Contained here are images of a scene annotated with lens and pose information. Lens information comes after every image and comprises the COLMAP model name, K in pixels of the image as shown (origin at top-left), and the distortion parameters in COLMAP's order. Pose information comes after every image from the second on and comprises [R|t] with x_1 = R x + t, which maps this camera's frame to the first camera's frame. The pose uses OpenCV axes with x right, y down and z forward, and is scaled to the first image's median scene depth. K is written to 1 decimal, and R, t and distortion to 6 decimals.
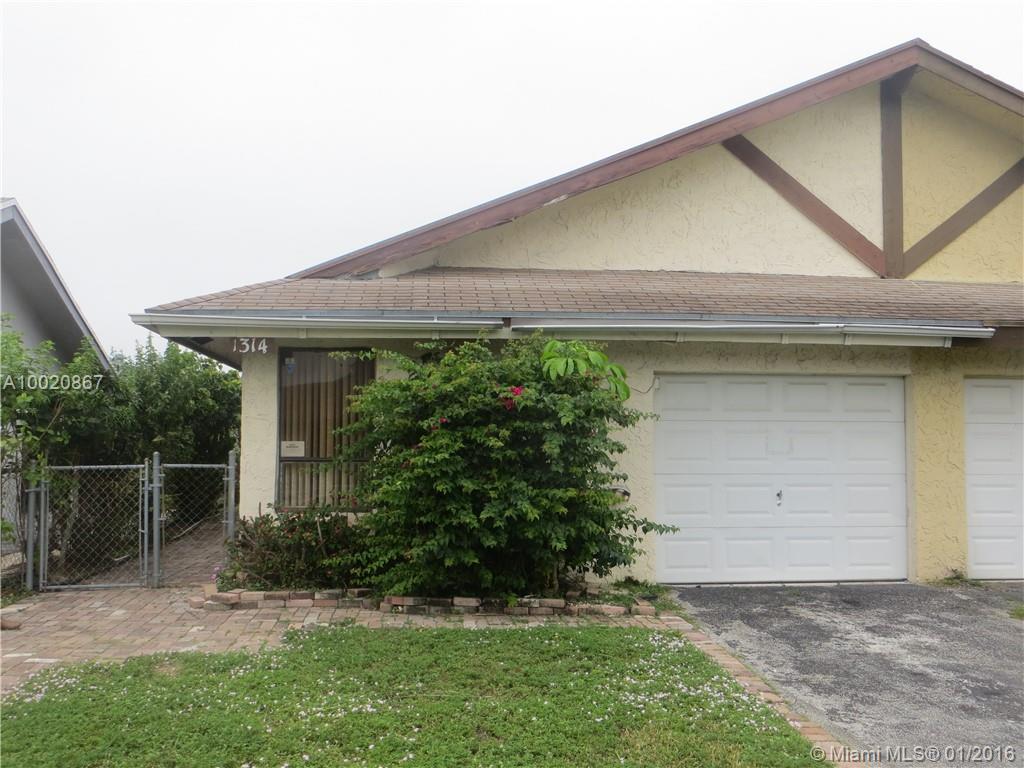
lens RADIAL K [[969.8, 0, 513.1], [0, 969.8, 383.0], [0, 0, 1]] dist [0.031471, 0.000000]
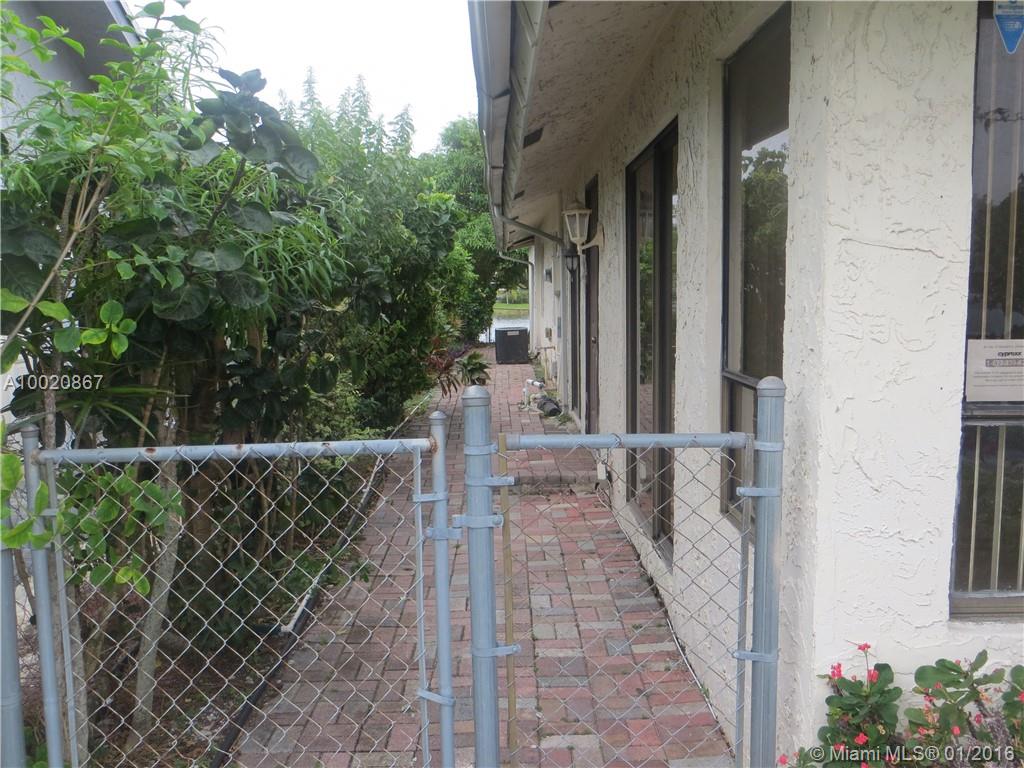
lens RADIAL K [[969.8, 0, 514.5], [0, 969.8, 383.2], [0, 0, 1]] dist [0.031471, 0.000000]
pose [[0.995542, -0.005420, -0.094159, -0.282399], [0.020348, 0.987179, 0.158312, 0.026828], [0.092094, -0.159522, 0.982889, 0.646544]]
